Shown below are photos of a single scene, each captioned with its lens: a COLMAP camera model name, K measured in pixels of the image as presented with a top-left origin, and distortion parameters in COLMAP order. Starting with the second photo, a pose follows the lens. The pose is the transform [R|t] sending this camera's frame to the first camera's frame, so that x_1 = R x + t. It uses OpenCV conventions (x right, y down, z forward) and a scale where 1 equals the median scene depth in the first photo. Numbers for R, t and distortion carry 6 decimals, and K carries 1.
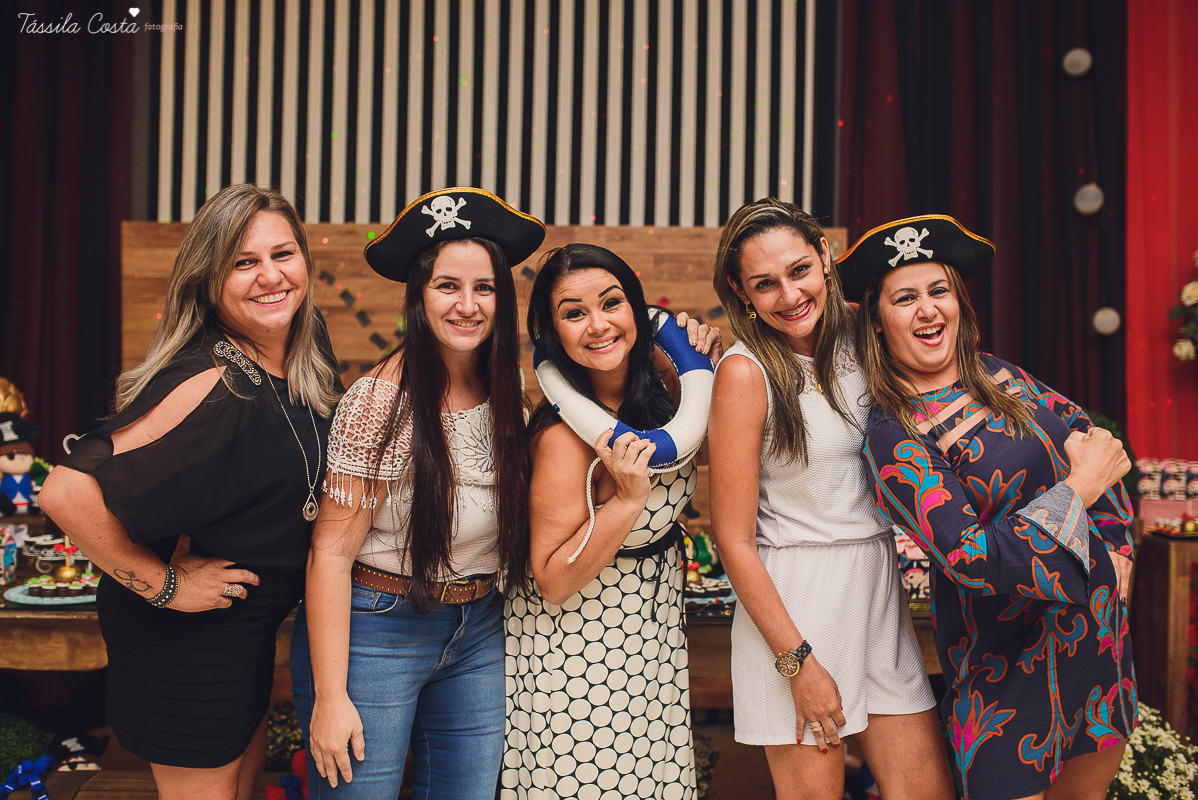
lens RADIAL K [[1210.7, 0, 599.0], [0, 1210.7, 400.0], [0, 0, 1]] dist [-0.057445, 0.089159]
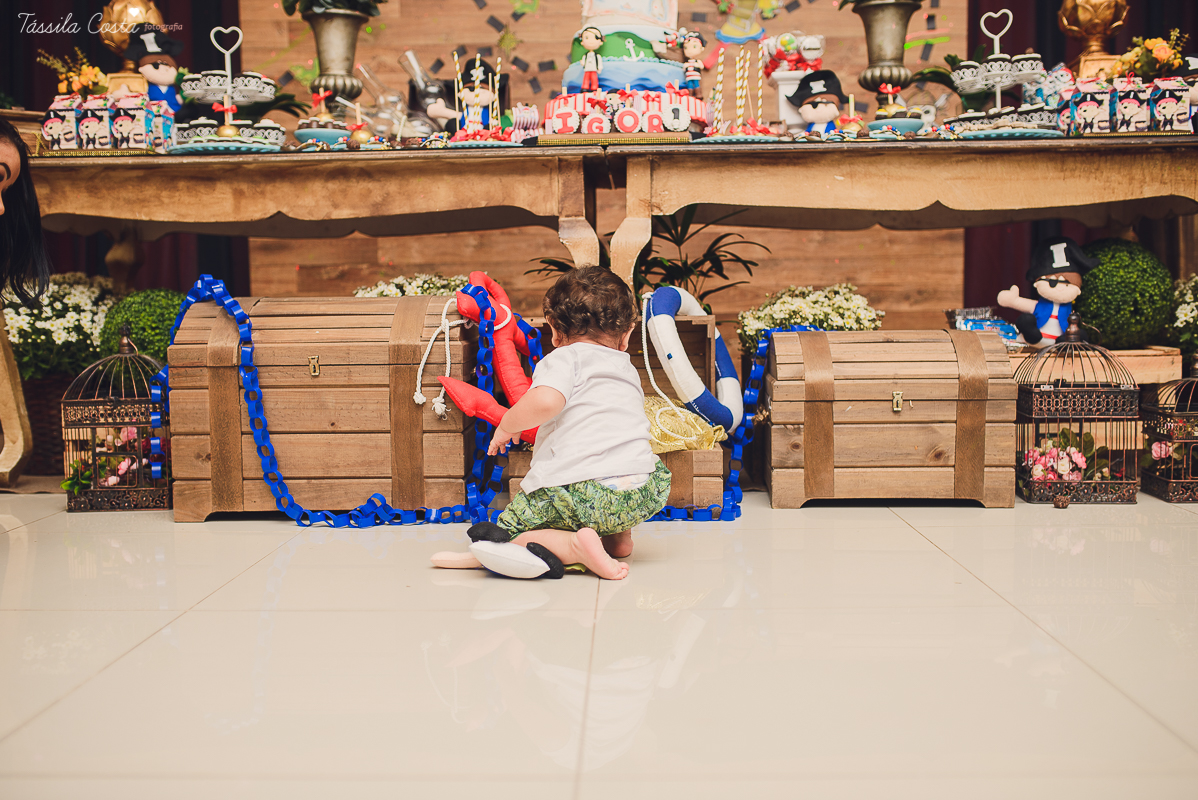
lens RADIAL K [[1179.5, 0, 599.0], [0, 1179.5, 400.0], [0, 0, 1]] dist [-0.061289, 0.097150]
pose [[0.999066, -0.019677, -0.038458, -0.067921], [0.022108, 0.997714, 0.063852, 0.207586], [0.037114, -0.064643, 0.997218, 0.018172]]
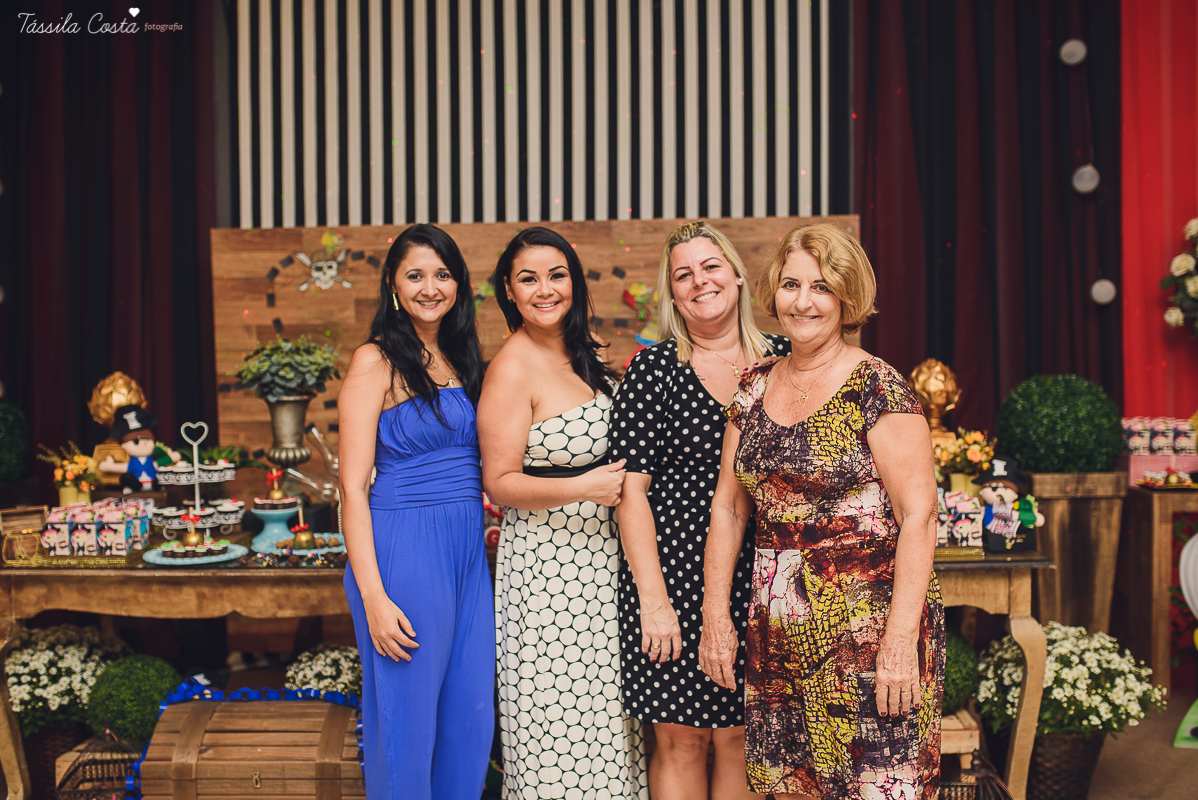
lens RADIAL K [[1228.7, 0, 599.0], [0, 1228.7, 400.0], [0, 0, 1]] dist [-0.058434, 0.091952]
pose [[0.998498, -0.023828, -0.049329, 0.020328], [0.025499, 0.999112, 0.033539, -0.017603], [0.048486, -0.034747, 0.998219, -0.137022]]
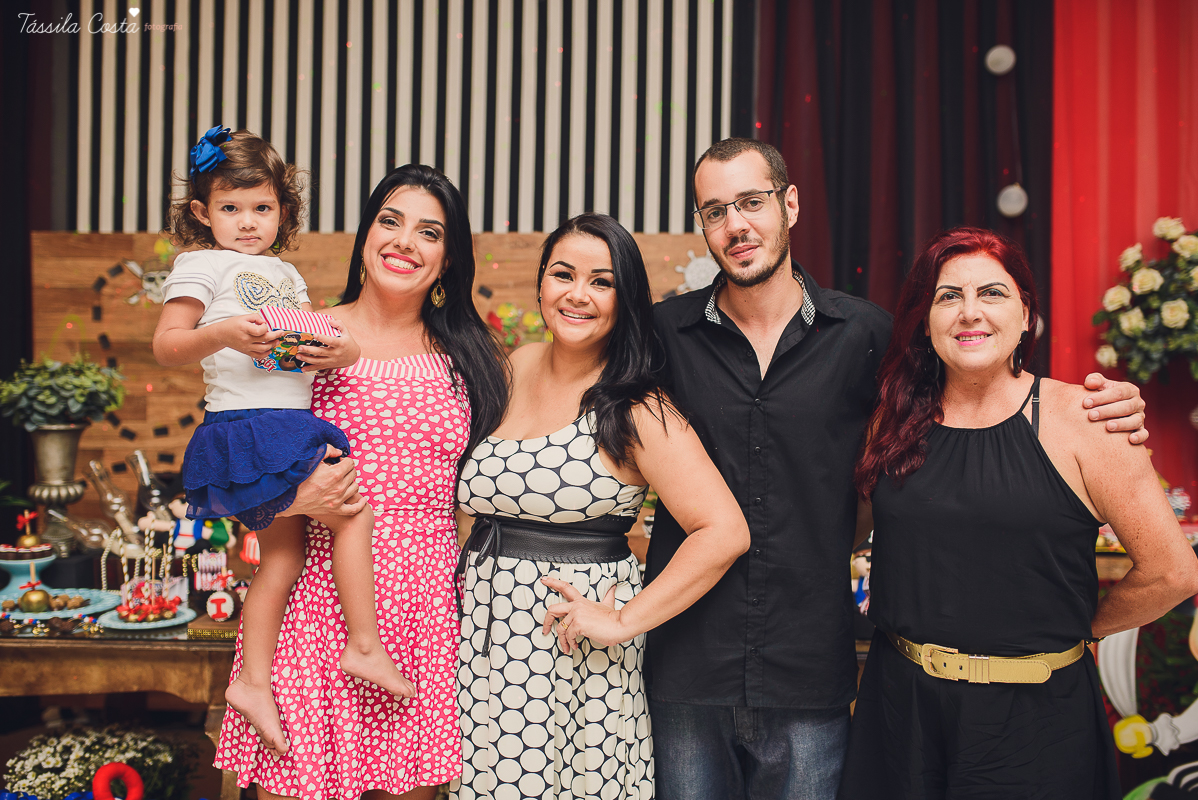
lens RADIAL K [[1179.5, 0, 599.0], [0, 1179.5, 400.0], [0, 0, 1]] dist [-0.061289, 0.097150]
pose [[0.999116, -0.000575, -0.042040, 0.122592], [0.001175, 0.999898, 0.014251, -0.021438], [0.042027, -0.014288, 0.999014, 0.038619]]
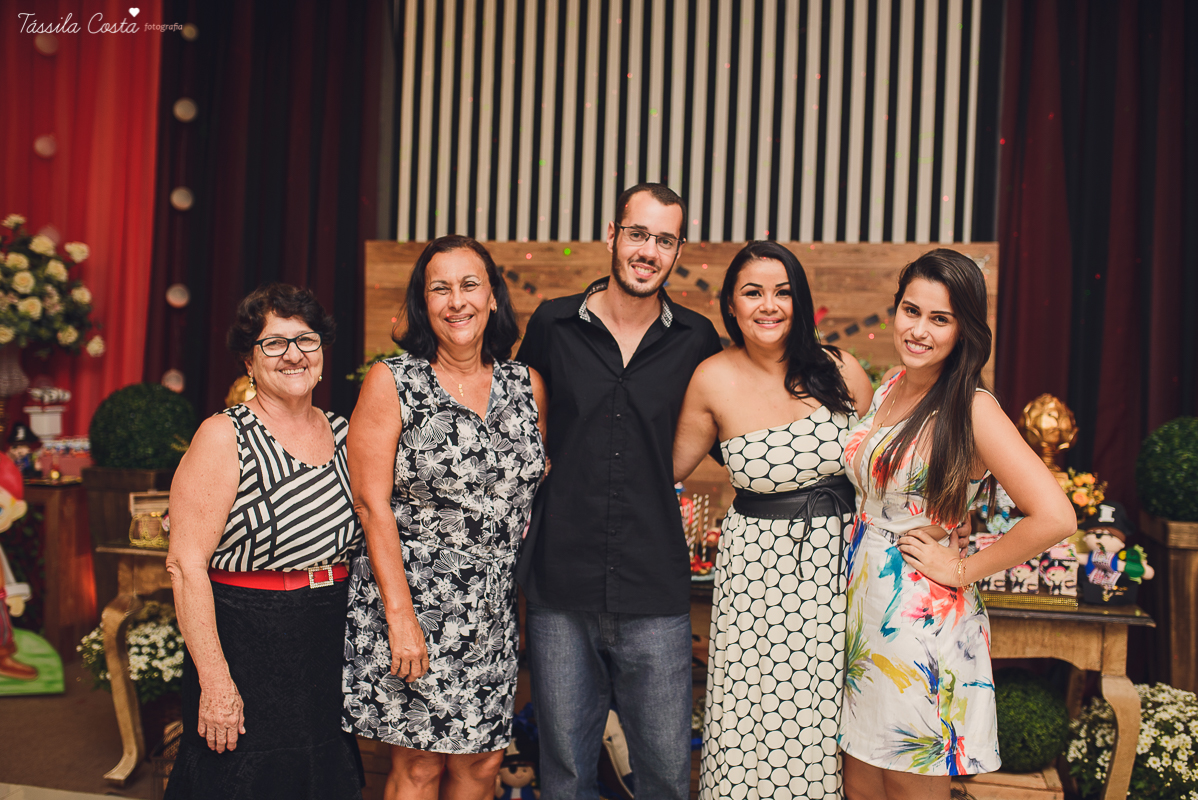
lens RADIAL K [[1171.0, 0, 599.0], [0, 1171.0, 400.0], [0, 0, 1]] dist [-0.064009, 0.106488]
pose [[0.973372, 0.022850, -0.228087, 0.102982], [-0.018463, 0.999602, 0.021351, -0.019139], [0.228484, -0.016572, 0.973407, -0.089708]]
